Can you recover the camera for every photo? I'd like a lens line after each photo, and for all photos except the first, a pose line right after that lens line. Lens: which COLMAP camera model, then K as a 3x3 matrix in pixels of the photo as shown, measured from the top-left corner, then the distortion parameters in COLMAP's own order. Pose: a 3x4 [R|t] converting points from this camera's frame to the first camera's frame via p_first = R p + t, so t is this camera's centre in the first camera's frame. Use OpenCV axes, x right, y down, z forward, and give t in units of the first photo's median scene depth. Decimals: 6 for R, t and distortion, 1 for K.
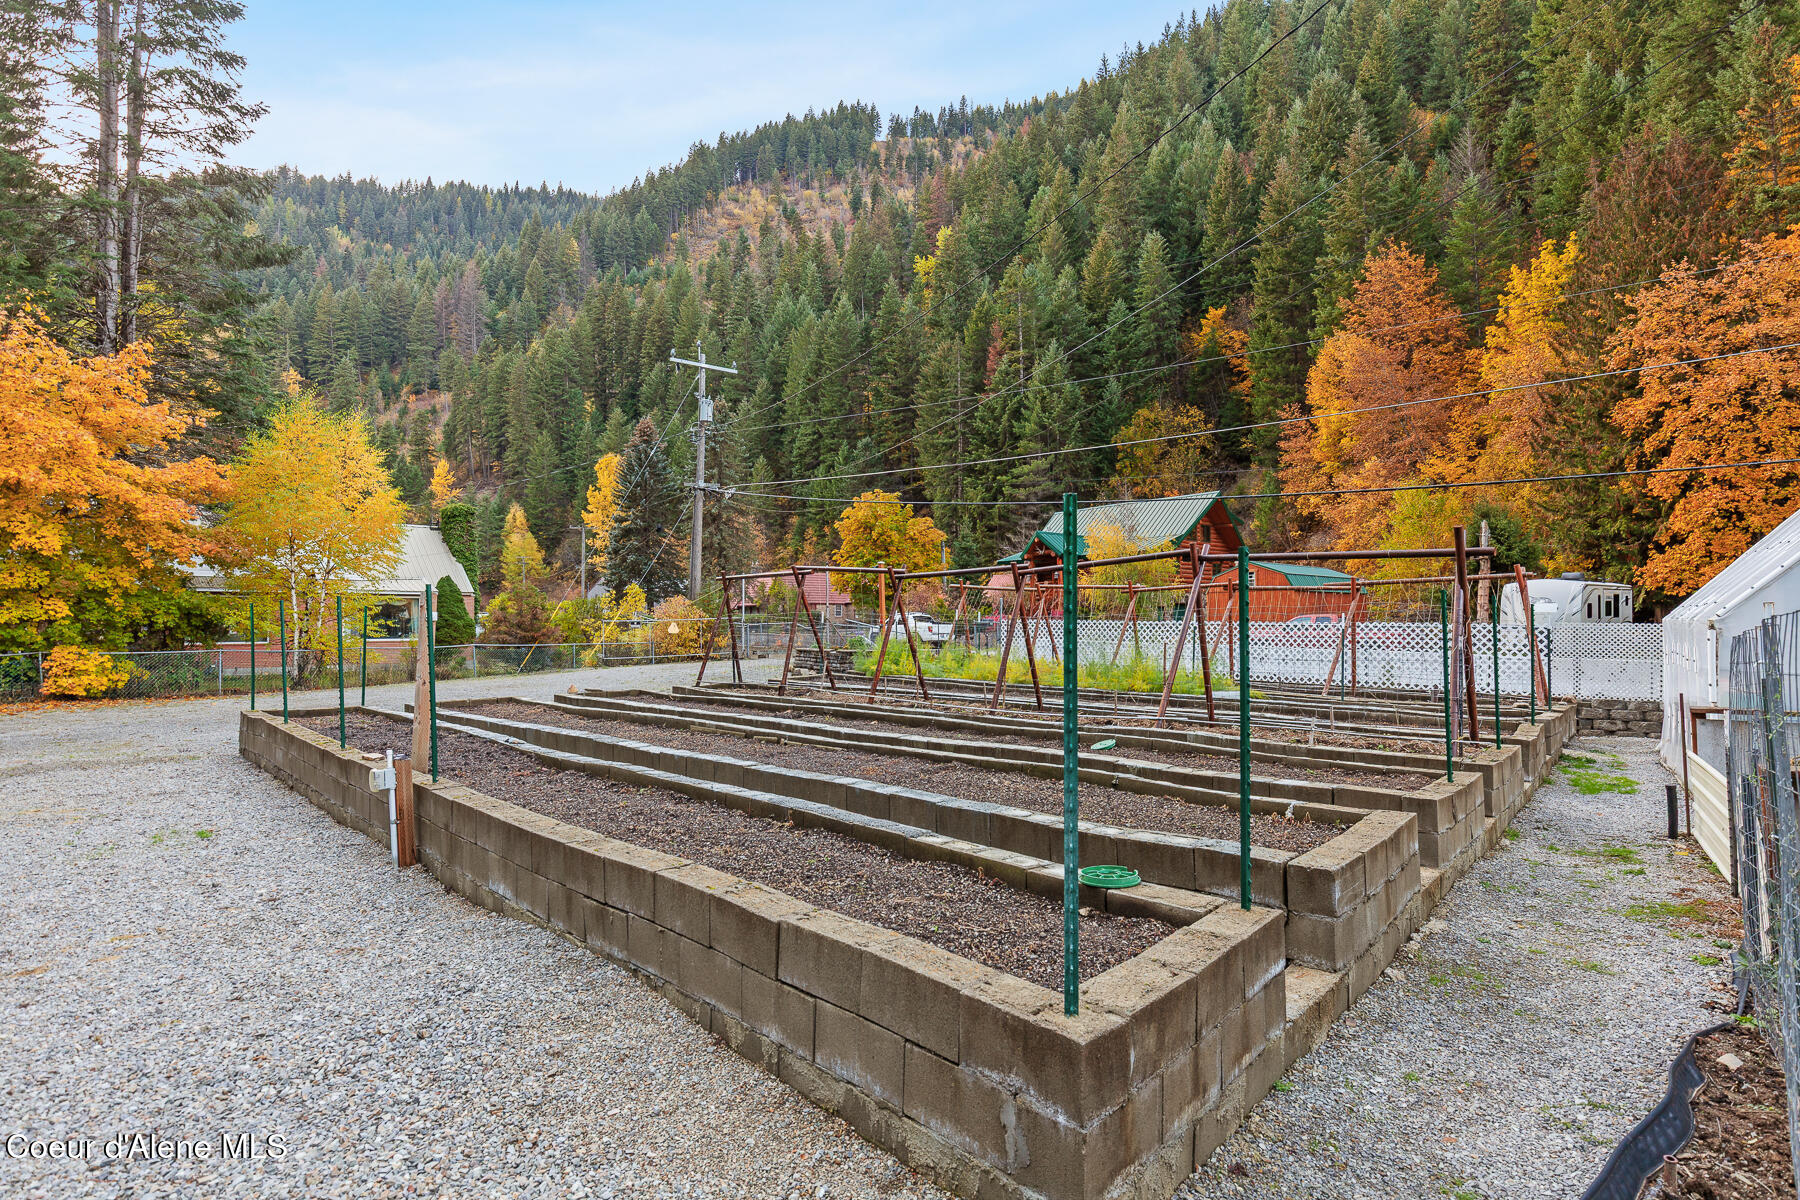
lens RADIAL K [[952.1, 0, 900.0], [0, 952.1, 600.0], [0, 0, 1]] dist [0.000359, 0.000070]
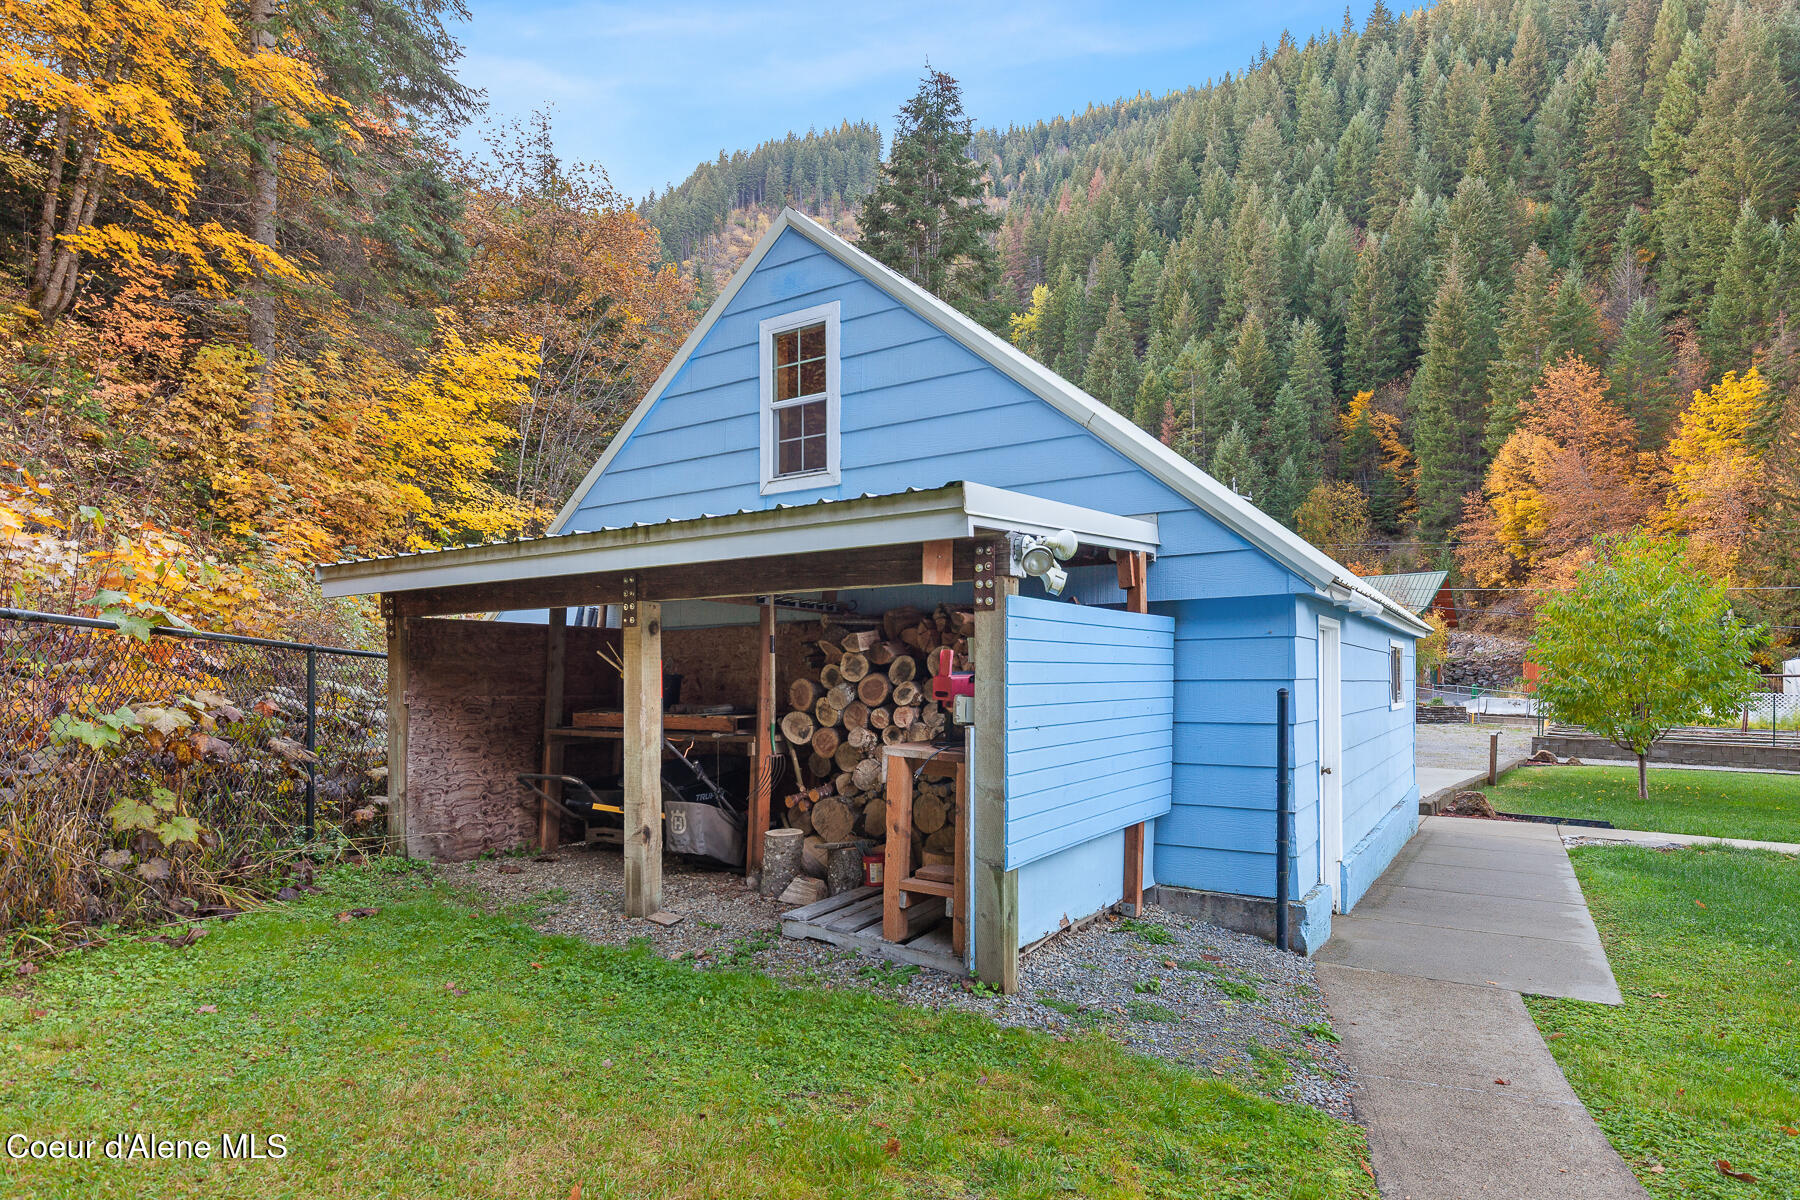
lens RADIAL K [[999.4, 0, 906.5], [0, 999.4, 687.5], [0, 0, 1]] dist [0.000082, -0.000166]
pose [[0.998751, 0.010371, 0.048870, -0.252108], [-0.012495, 0.998982, 0.043357, -0.008765], [-0.048370, -0.043913, 0.997864, -0.142815]]
